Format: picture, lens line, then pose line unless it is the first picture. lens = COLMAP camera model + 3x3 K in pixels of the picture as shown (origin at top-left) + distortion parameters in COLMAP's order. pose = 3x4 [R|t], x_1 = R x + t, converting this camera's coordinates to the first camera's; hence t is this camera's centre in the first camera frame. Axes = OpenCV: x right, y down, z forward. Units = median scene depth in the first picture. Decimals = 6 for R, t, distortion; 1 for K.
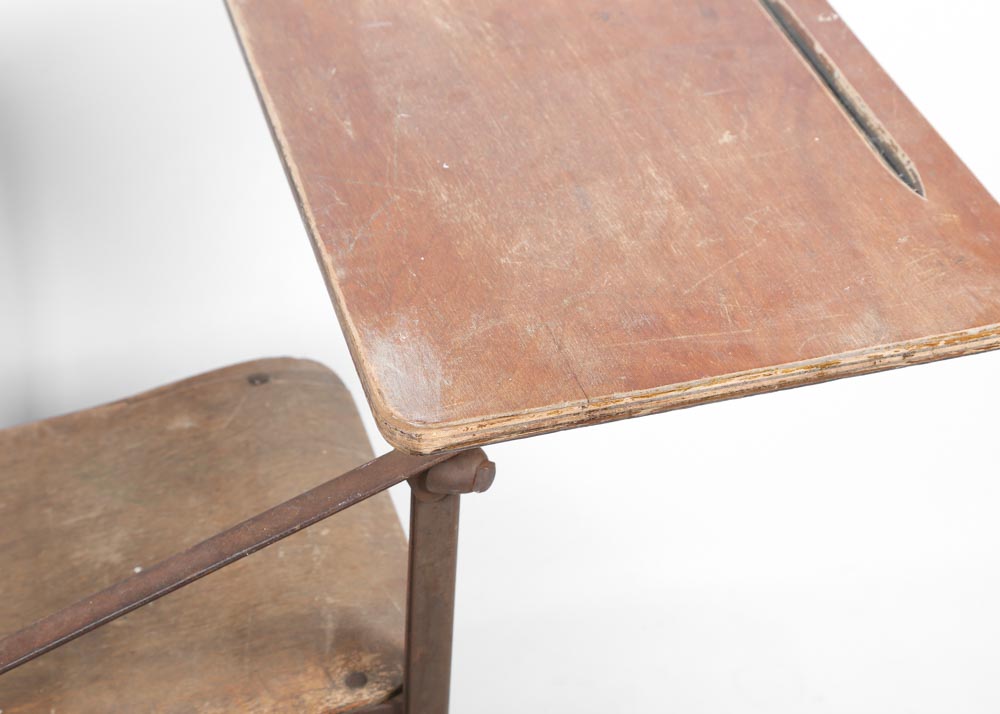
lens RADIAL K [[2157.9, 0, 474.6], [0, 2157.9, 365.1], [0, 0, 1]] dist [0.269757, 0.000000]
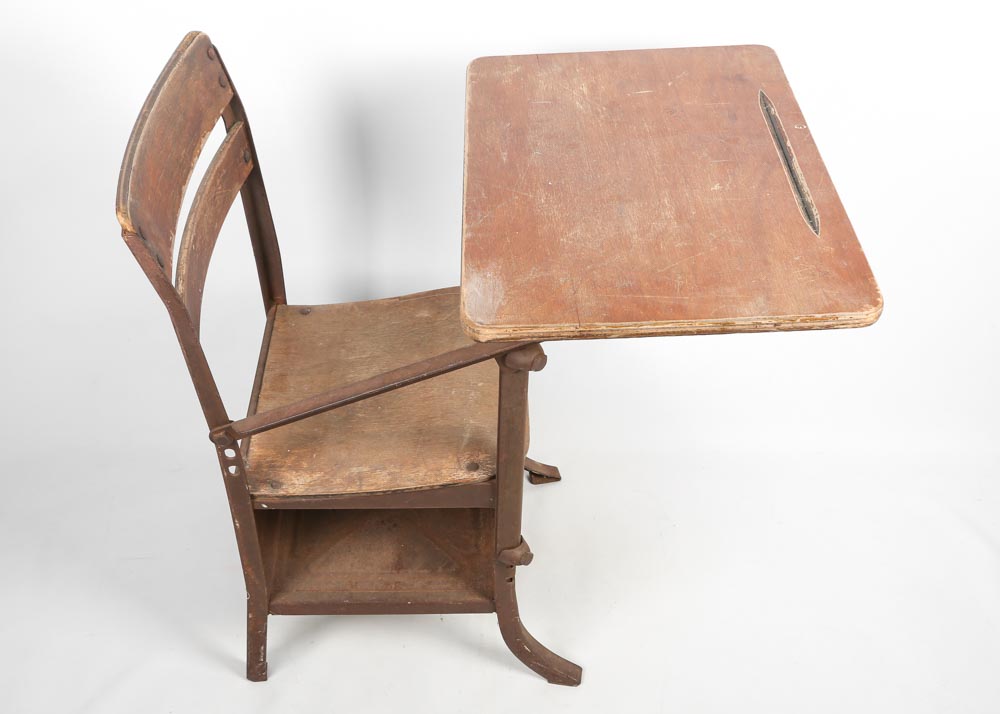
lens RADIAL K [[1167.3, 0, 530.4], [0, 1167.3, 369.4], [0, 0, 1]] dist [-0.014304, 0.000000]
pose [[0.974117, 0.144767, -0.173606, 0.155859], [-0.135674, 0.988735, 0.063212, -0.001438], [0.180802, -0.038022, 0.982784, 0.071023]]
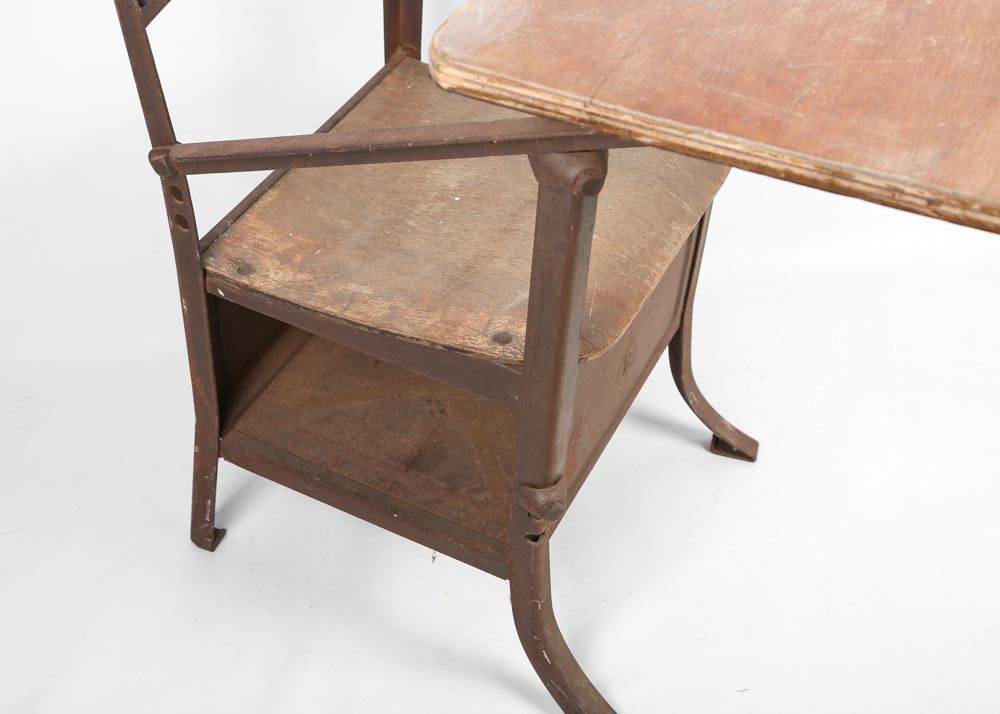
lens RADIAL K [[1509.4, 0, 457.6], [0, 1509.4, 359.5], [0, 0, 1]] dist [0.117974, 0.000000]
pose [[0.732813, 0.455049, -0.505882, 0.357859], [-0.416896, 0.887851, 0.194727, 0.010355], [0.537758, 0.068201, 0.840336, 0.336730]]
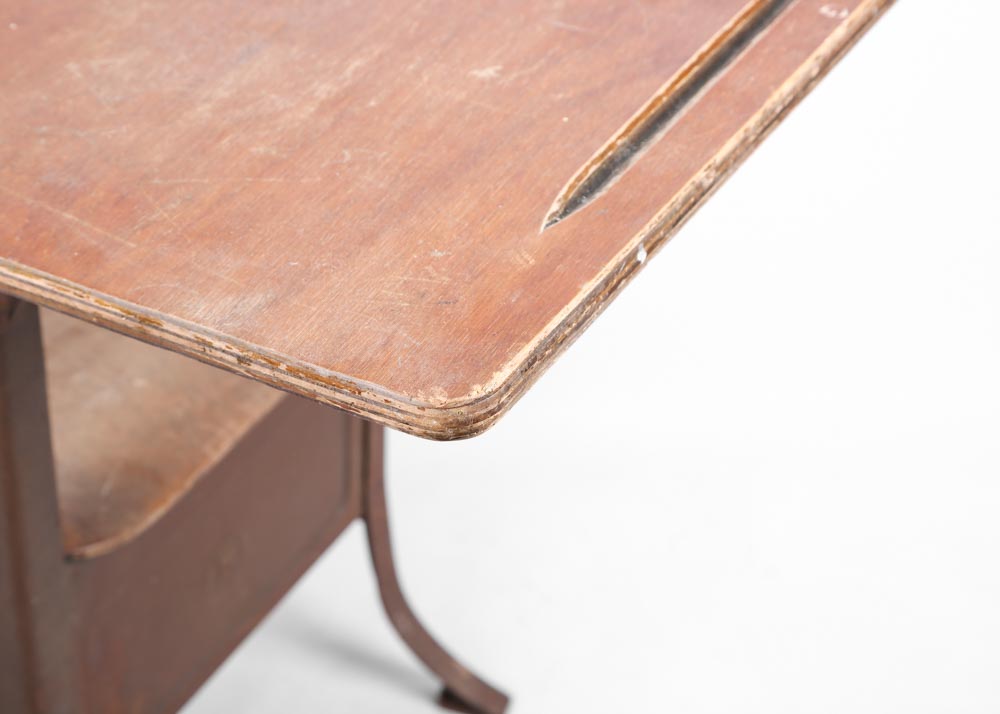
lens RADIAL K [[2739.6, 0, 454.3], [0, 2739.6, 351.4], [0, 0, 1]] dist [0.448754, 0.000000]
pose [[0.690843, 0.429169, -0.581851, 0.696481], [-0.432525, 0.890200, 0.143060, -0.151029], [0.579361, 0.152834, 0.800614, 0.273608]]
